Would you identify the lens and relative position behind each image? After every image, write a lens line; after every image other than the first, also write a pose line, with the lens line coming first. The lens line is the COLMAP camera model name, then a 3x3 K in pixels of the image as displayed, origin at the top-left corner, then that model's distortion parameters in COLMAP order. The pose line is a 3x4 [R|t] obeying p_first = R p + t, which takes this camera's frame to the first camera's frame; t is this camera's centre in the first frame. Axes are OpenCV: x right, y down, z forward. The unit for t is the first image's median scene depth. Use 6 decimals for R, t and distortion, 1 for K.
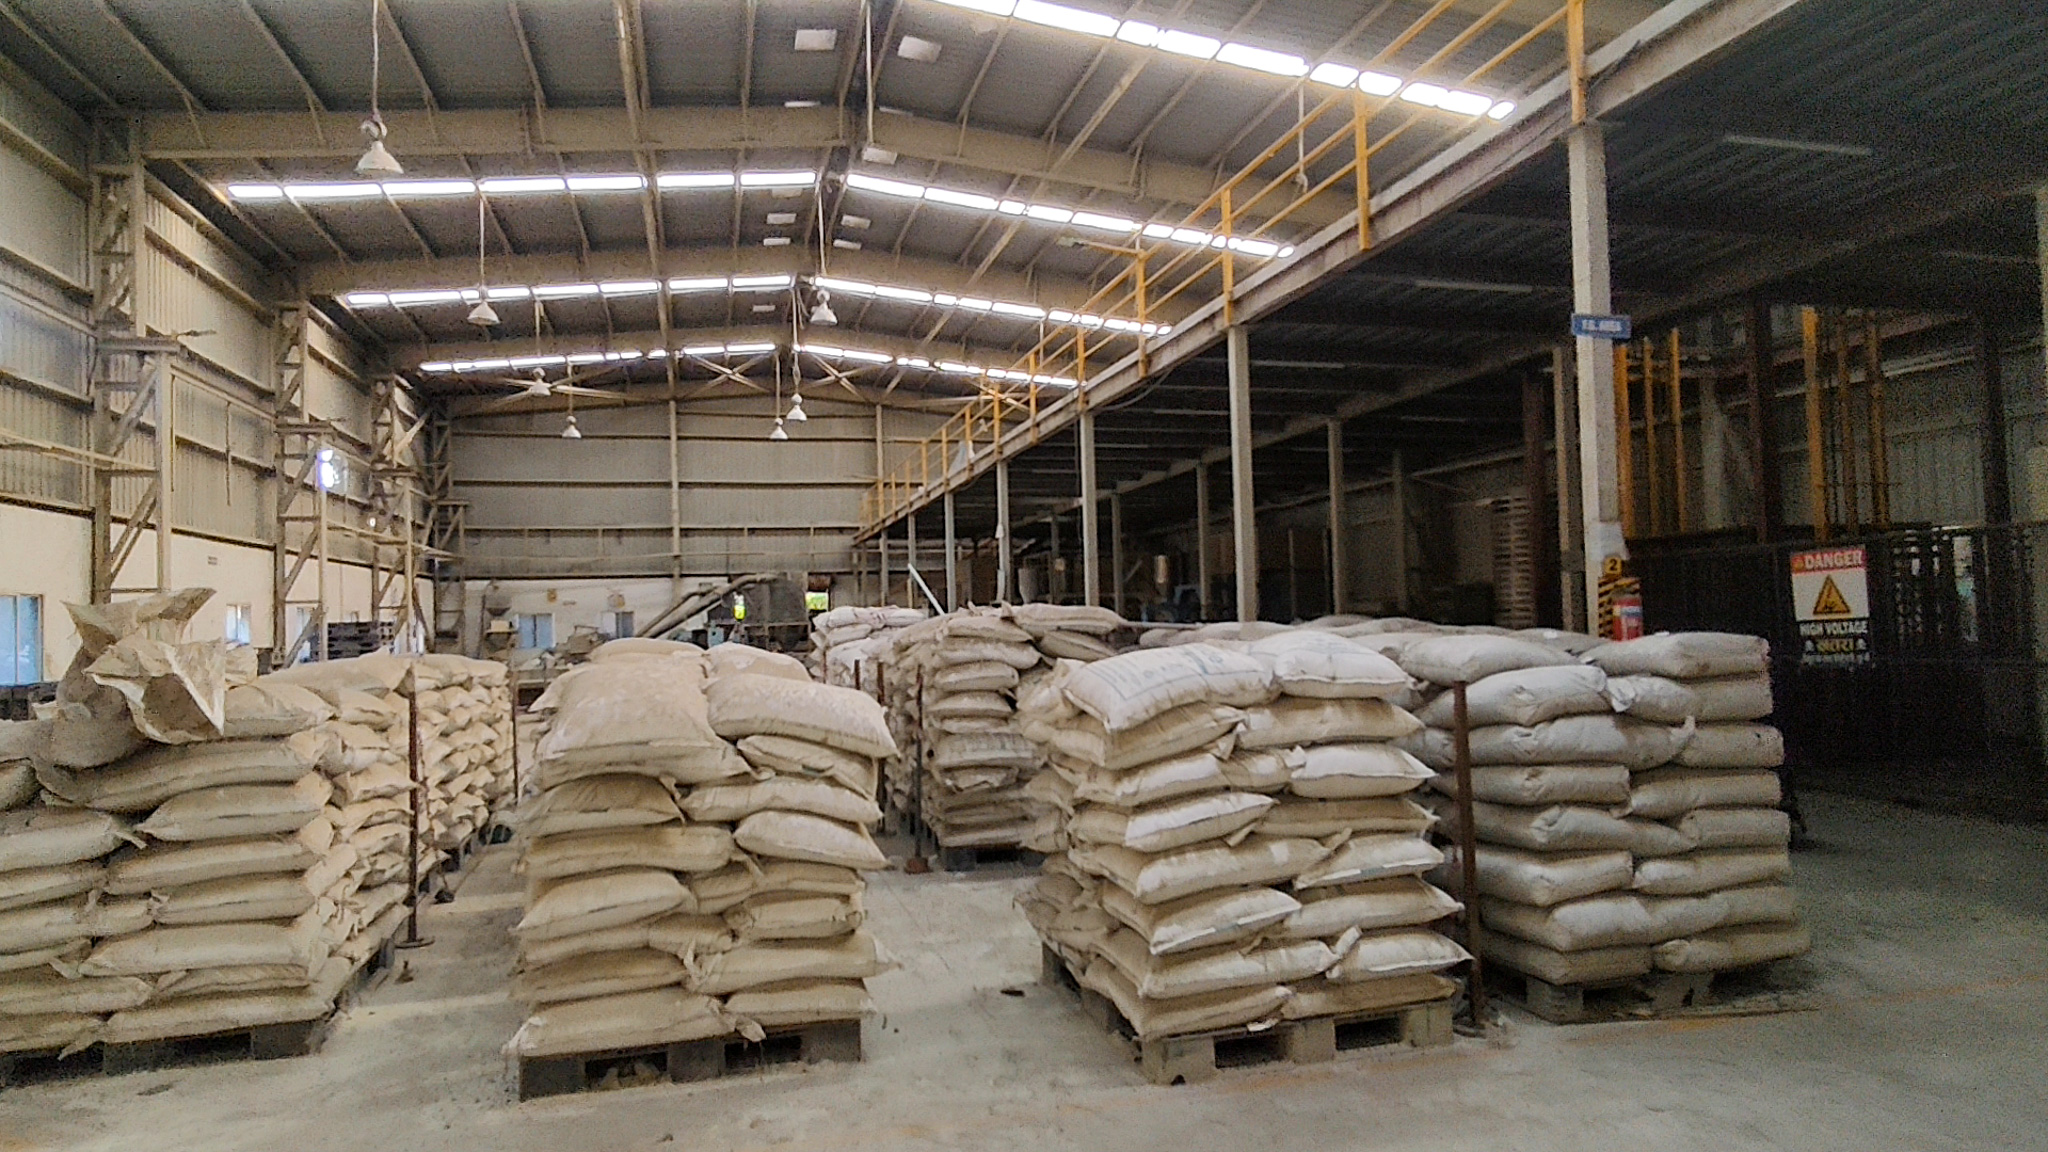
lens RADIAL K [[1204.5, 0, 1024.0], [0, 1204.5, 576.0], [0, 0, 1]] dist [-0.024610, 0.027649]
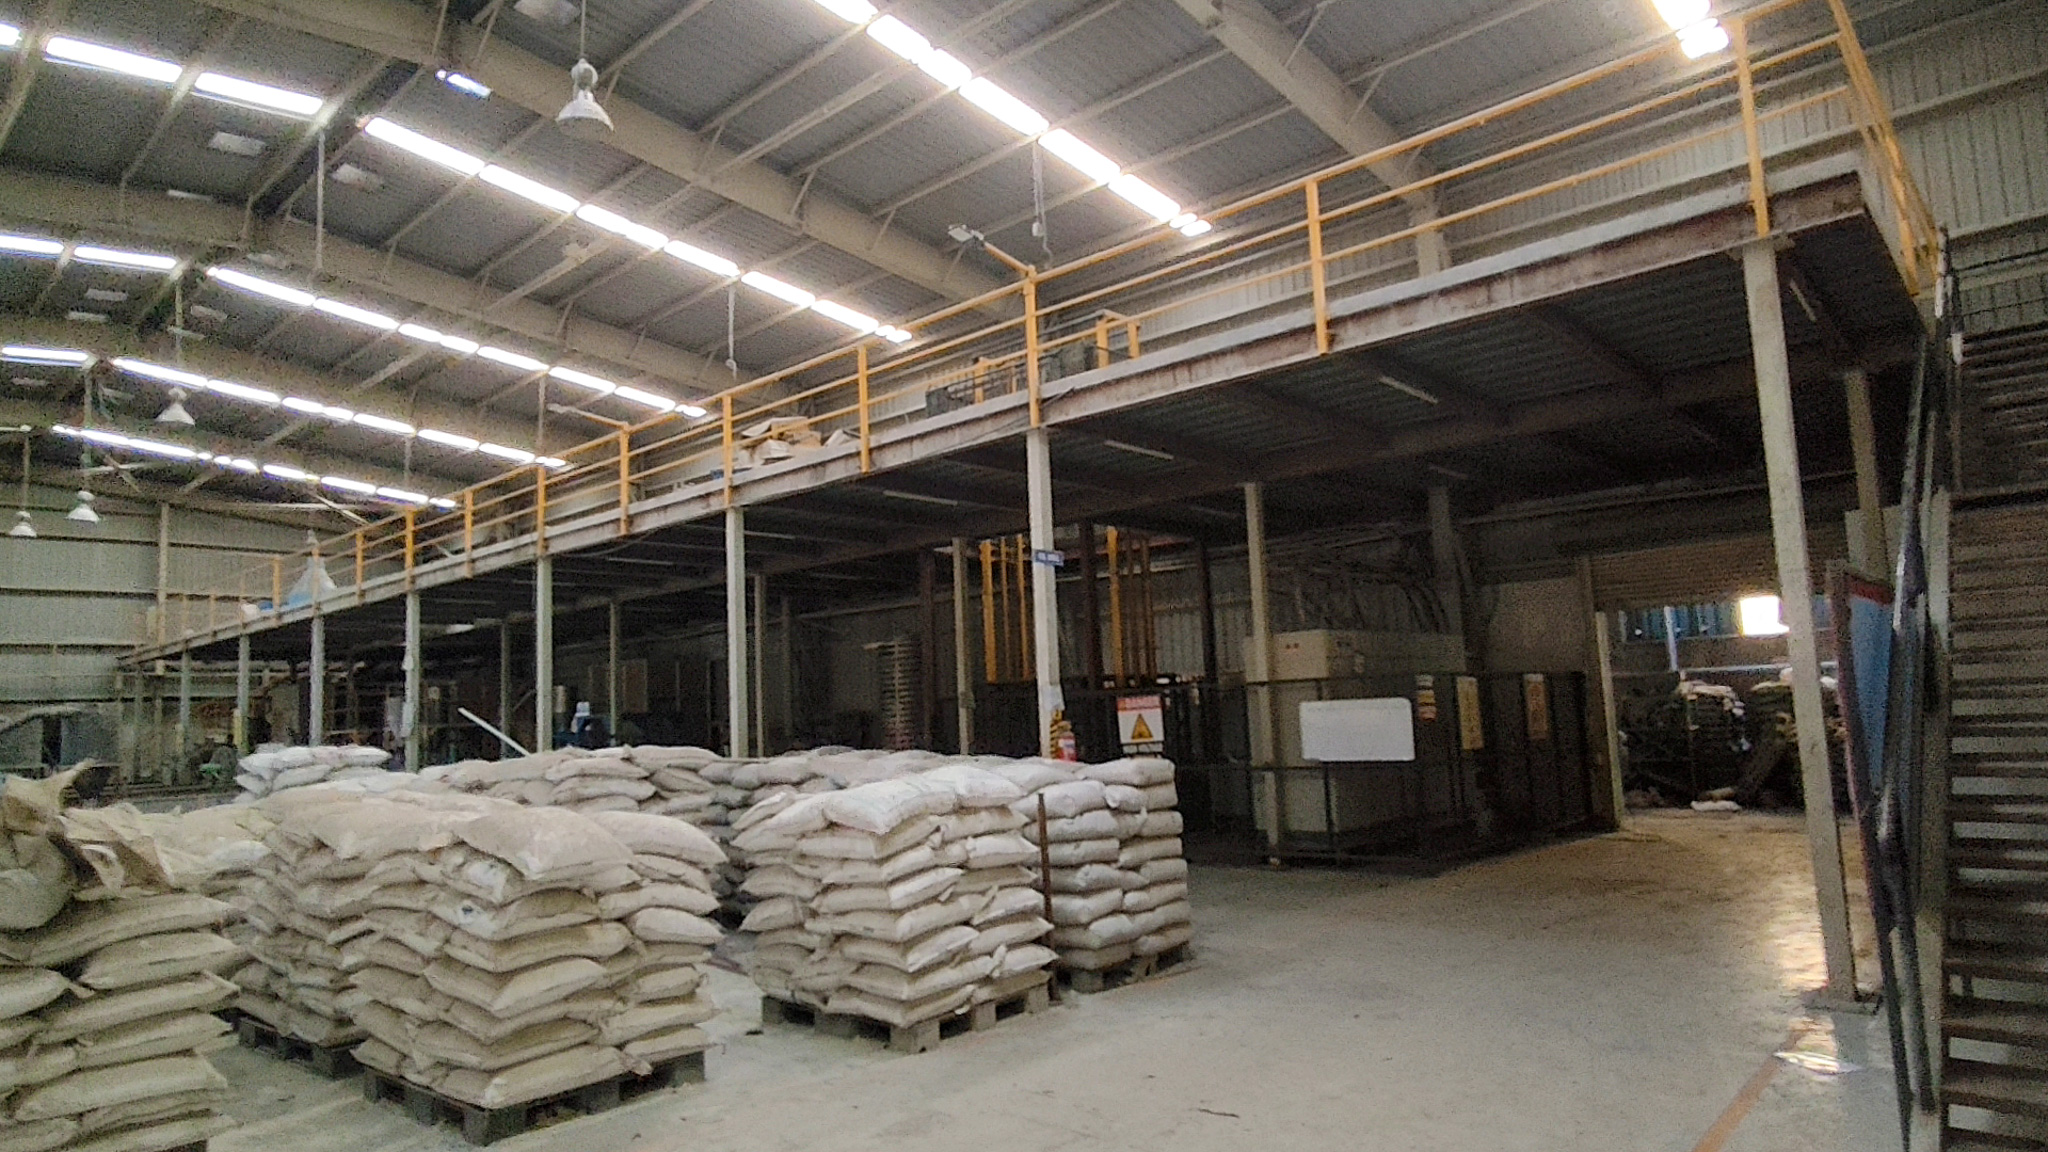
lens RADIAL K [[1204.5, 0, 1024.0], [0, 1204.5, 576.0], [0, 0, 1]] dist [-0.024610, 0.027649]
pose [[0.839093, 0.051932, 0.541503, -0.590741], [0.001213, 0.995252, -0.097327, -0.051775], [-0.543986, 0.082323, 0.835046, -0.424504]]
